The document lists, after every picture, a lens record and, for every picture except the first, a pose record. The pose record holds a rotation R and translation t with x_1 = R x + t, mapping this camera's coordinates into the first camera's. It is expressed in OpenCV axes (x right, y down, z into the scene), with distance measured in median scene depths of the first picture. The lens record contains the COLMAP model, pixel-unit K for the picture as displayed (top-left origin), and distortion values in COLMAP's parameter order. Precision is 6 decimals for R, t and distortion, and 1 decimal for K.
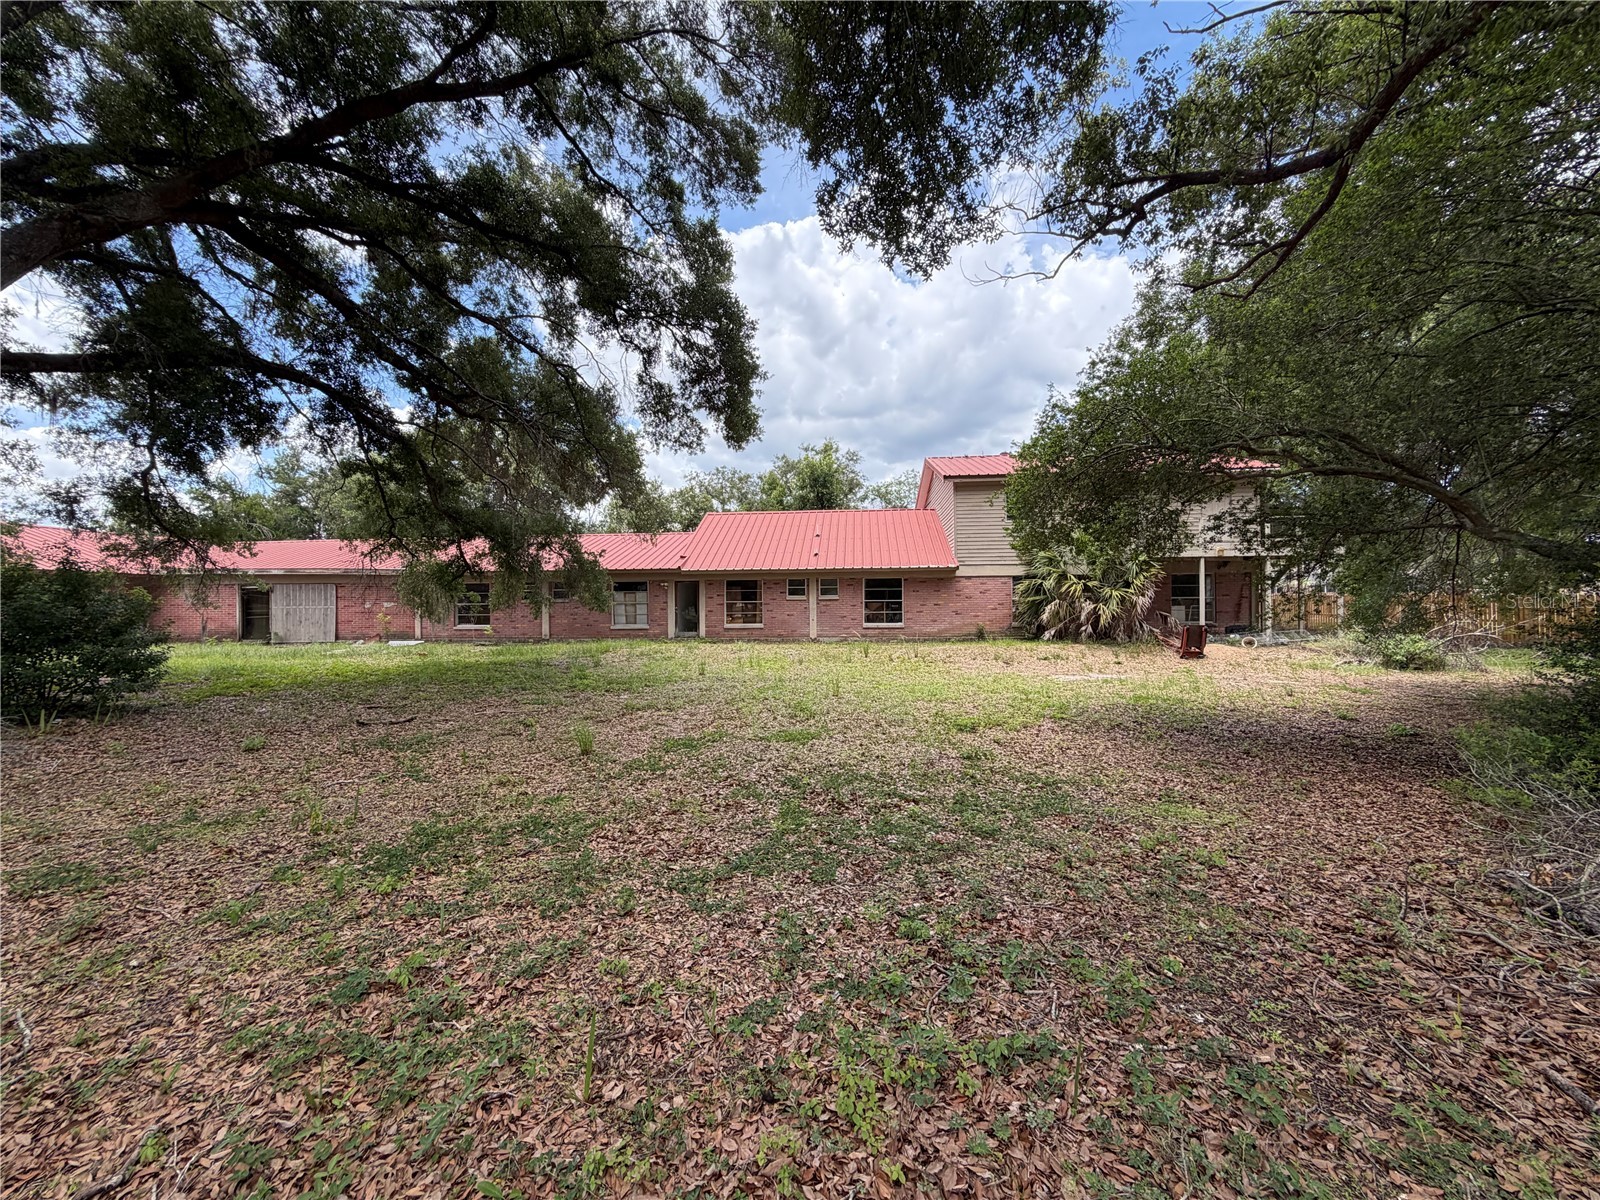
lens RADIAL K [[640.2, 0, 797.5], [0, 640.2, 601.1], [0, 0, 1]] dist [-0.002449, 0.000758]
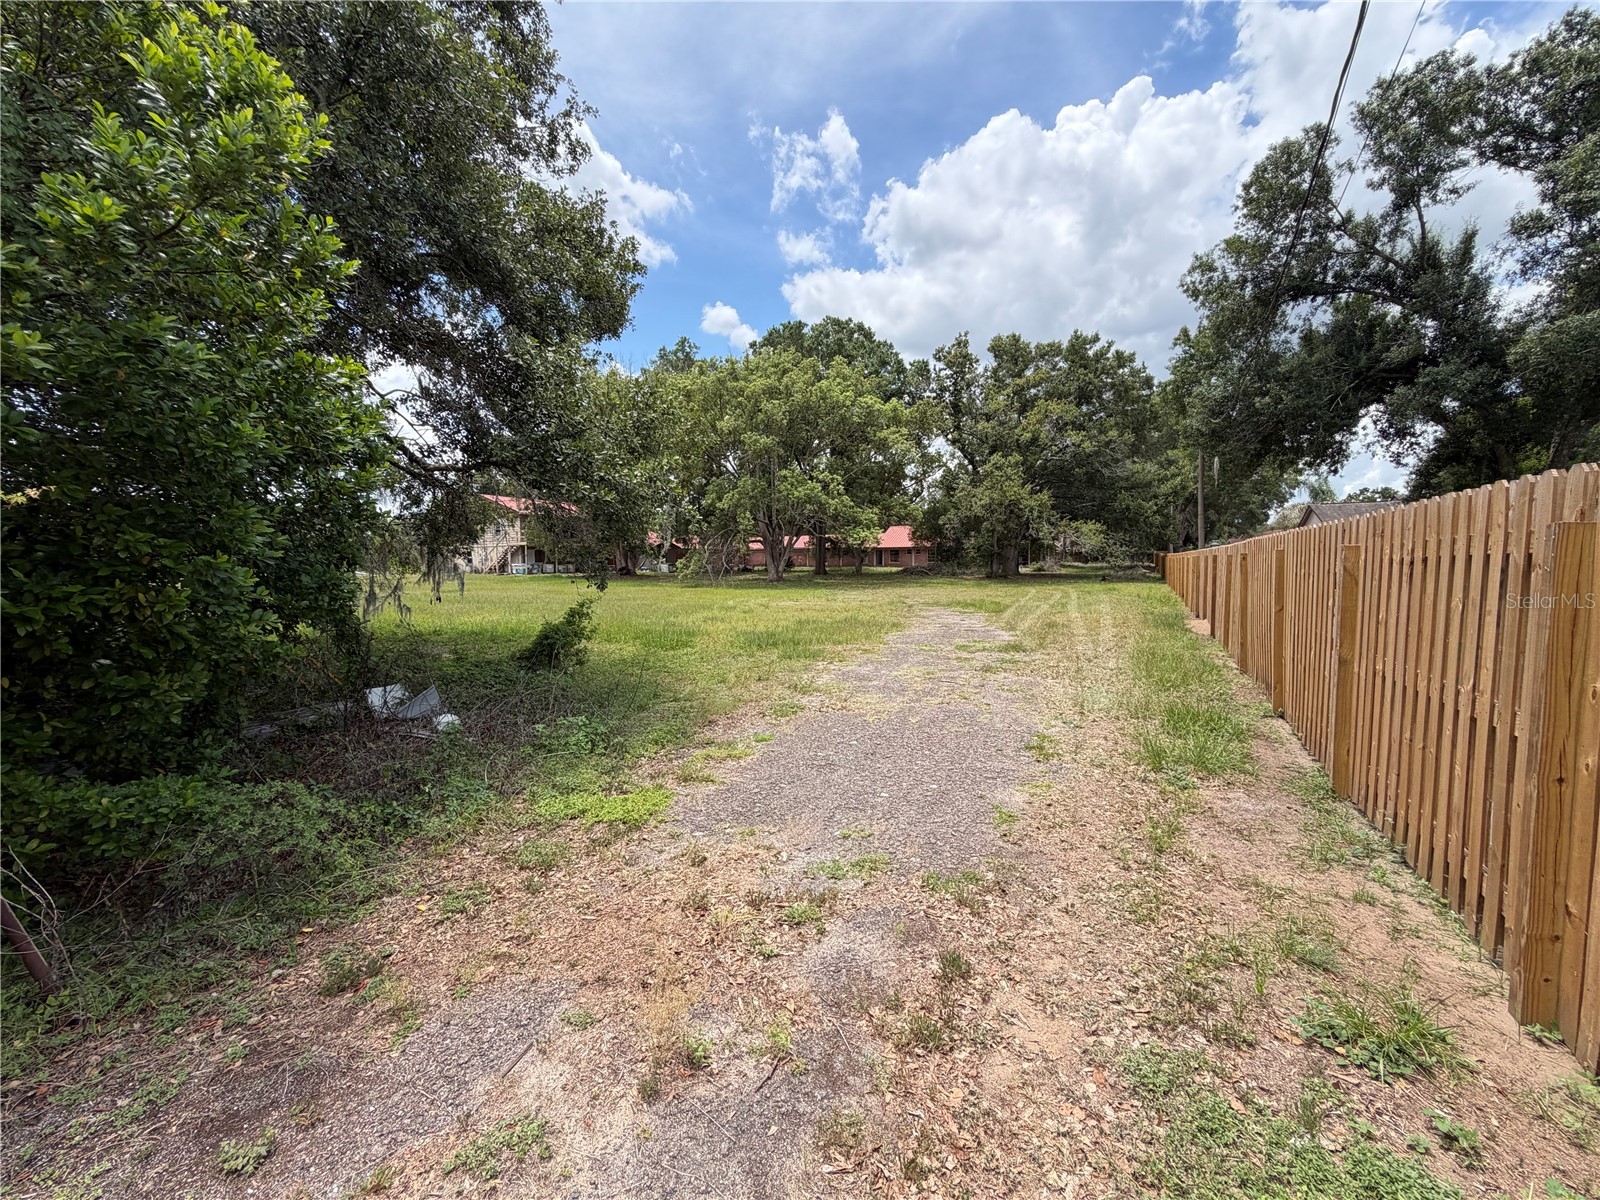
lens RADIAL K [[640.2, 0, 801.6], [0, 640.2, 601.0], [0, 0, 1]] dist [-0.002449, 0.000758]
pose [[0.910897, 0.029484, -0.411580, 1.502502], [-0.000583, 0.997535, 0.070169, 0.001857], [0.412634, -0.063677, 0.908668, -3.987964]]
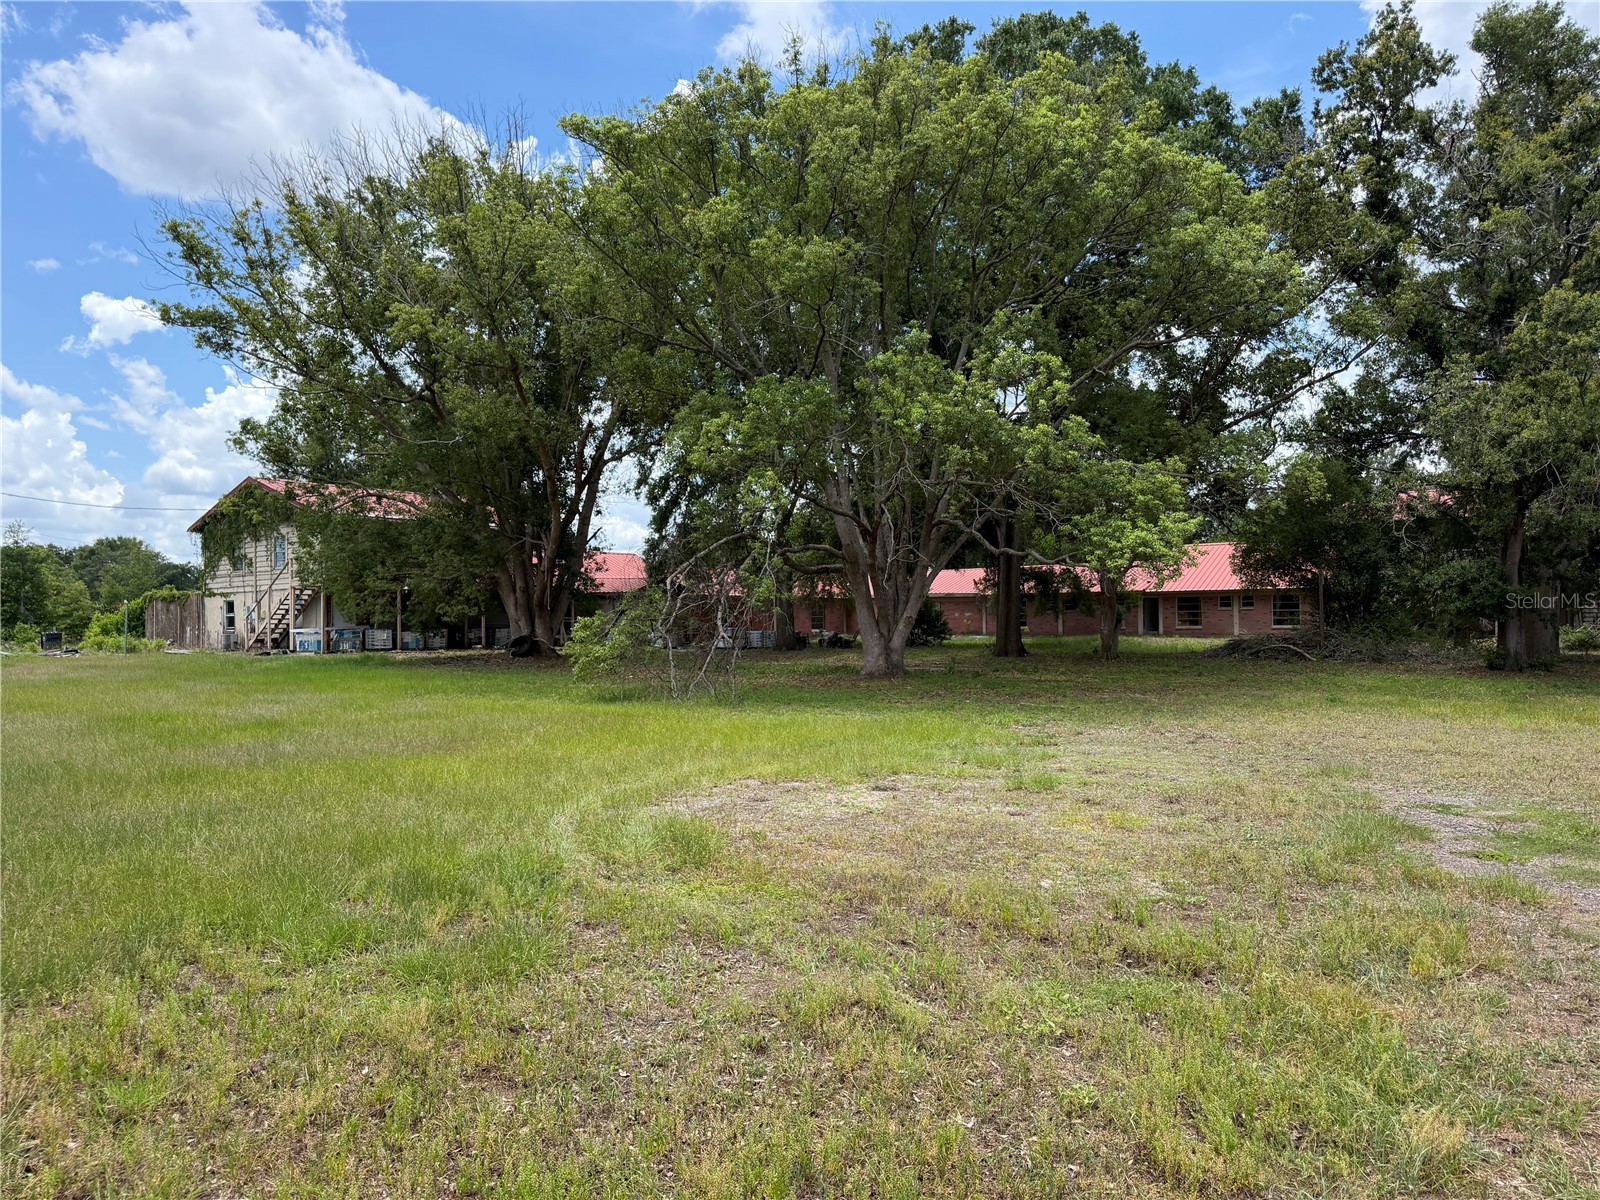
lens RADIAL K [[1140.5, 0, 788.9], [0, 1140.5, 593.2], [0, 0, 1]] dist [0.036519, -0.008333]
pose [[0.826775, -0.011575, -0.562413, 1.091824], [0.000953, 0.999816, -0.019177, 0.015544], [0.562531, 0.015319, 0.826634, -2.922489]]
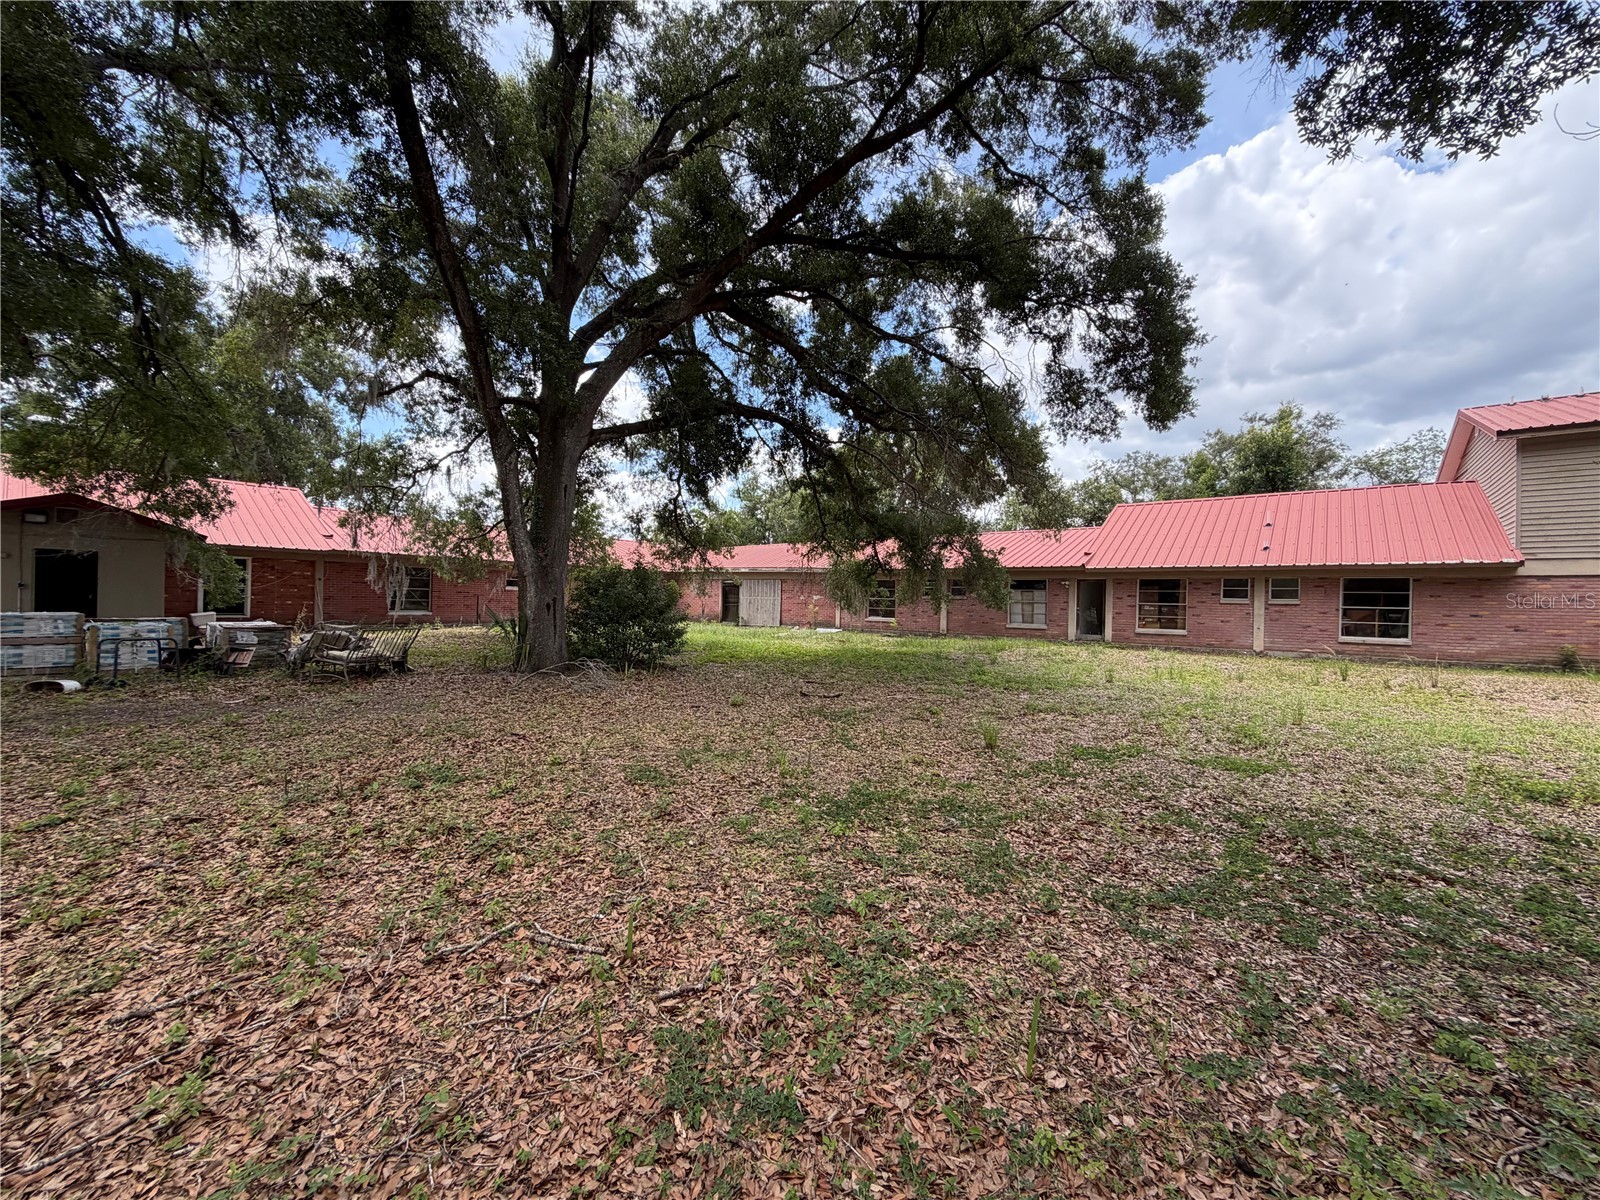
lens RADIAL K [[640.2, 0, 791.8], [0, 640.2, 602.1], [0, 0, 1]] dist [-0.002449, 0.000758]
pose [[0.825934, 0.027082, -0.563115, -0.015140], [-0.024997, 0.999622, 0.011411, 0.002036], [0.563212, 0.004652, 0.826299, -0.012599]]
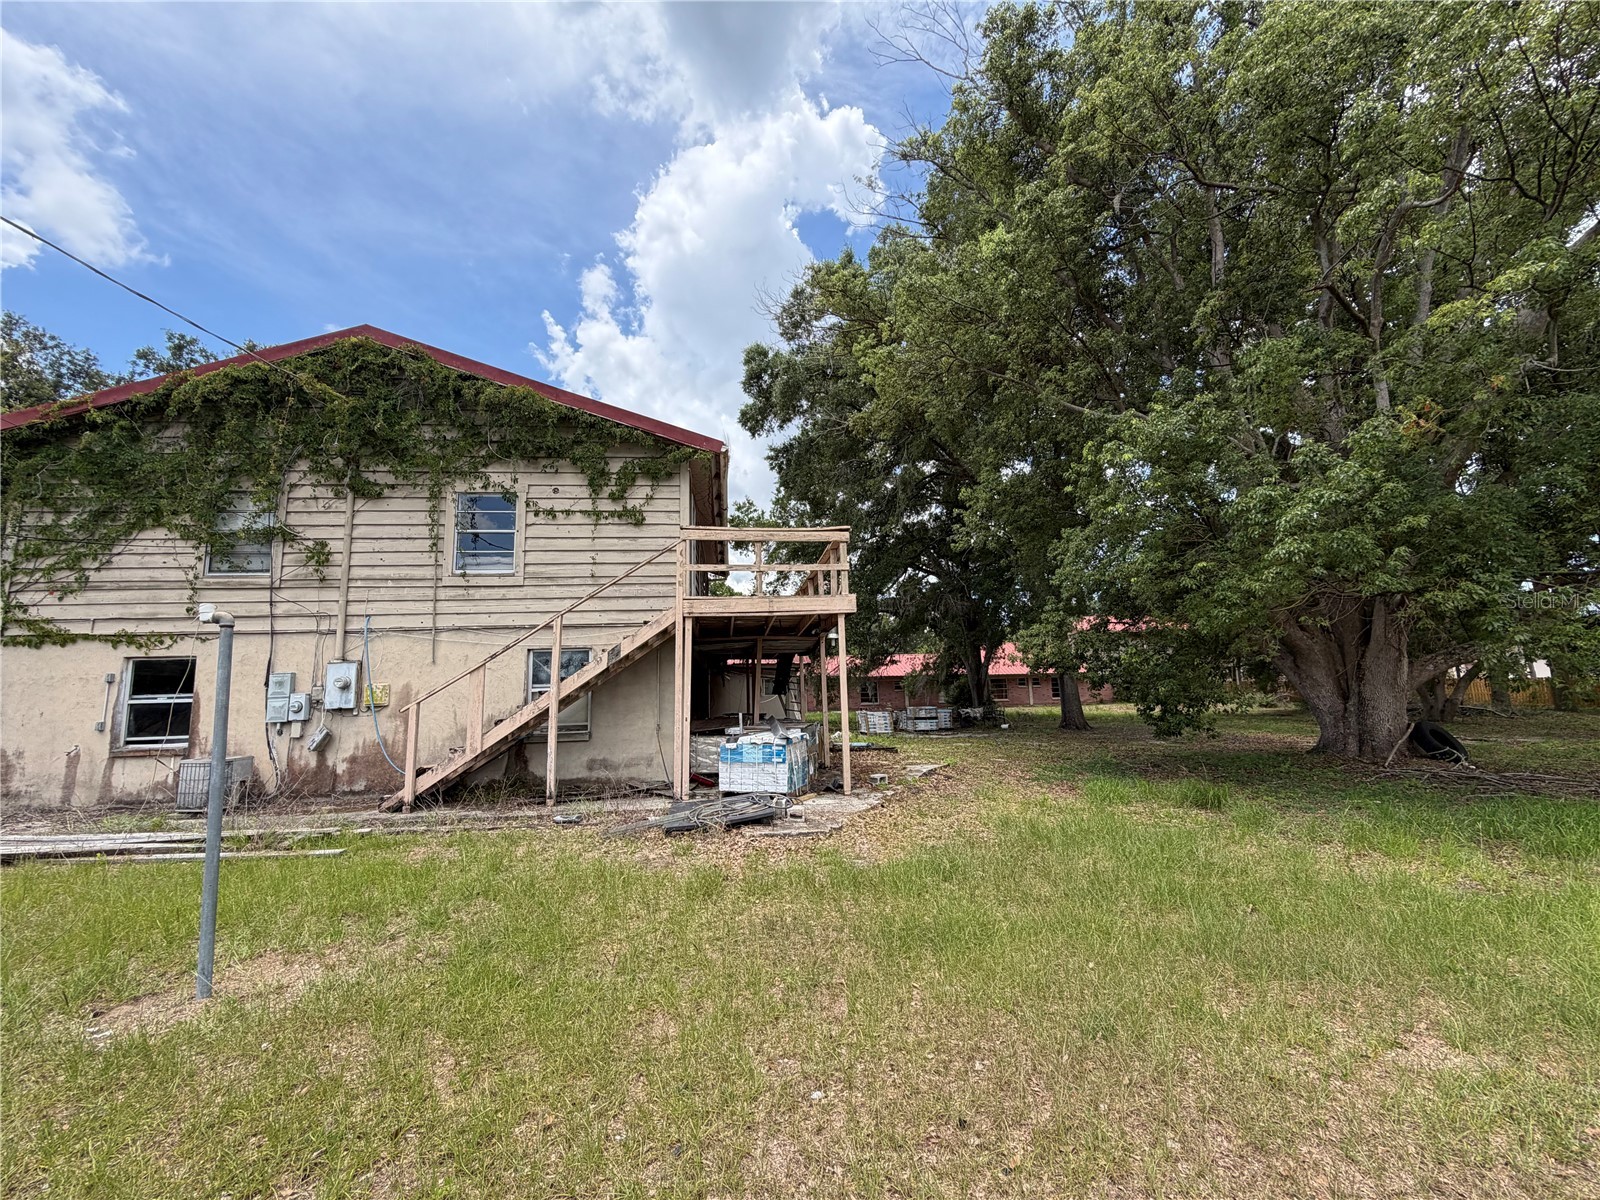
lens RADIAL K [[640.2, 0, 793.7], [0, 640.2, 613.7], [0, 0, 1]] dist [-0.002449, 0.000758]
pose [[0.979997, 0.008952, 0.198809, -1.833518], [0.015811, 0.992327, -0.122623, 0.015430], [-0.198382, 0.123314, 0.972337, -1.741759]]
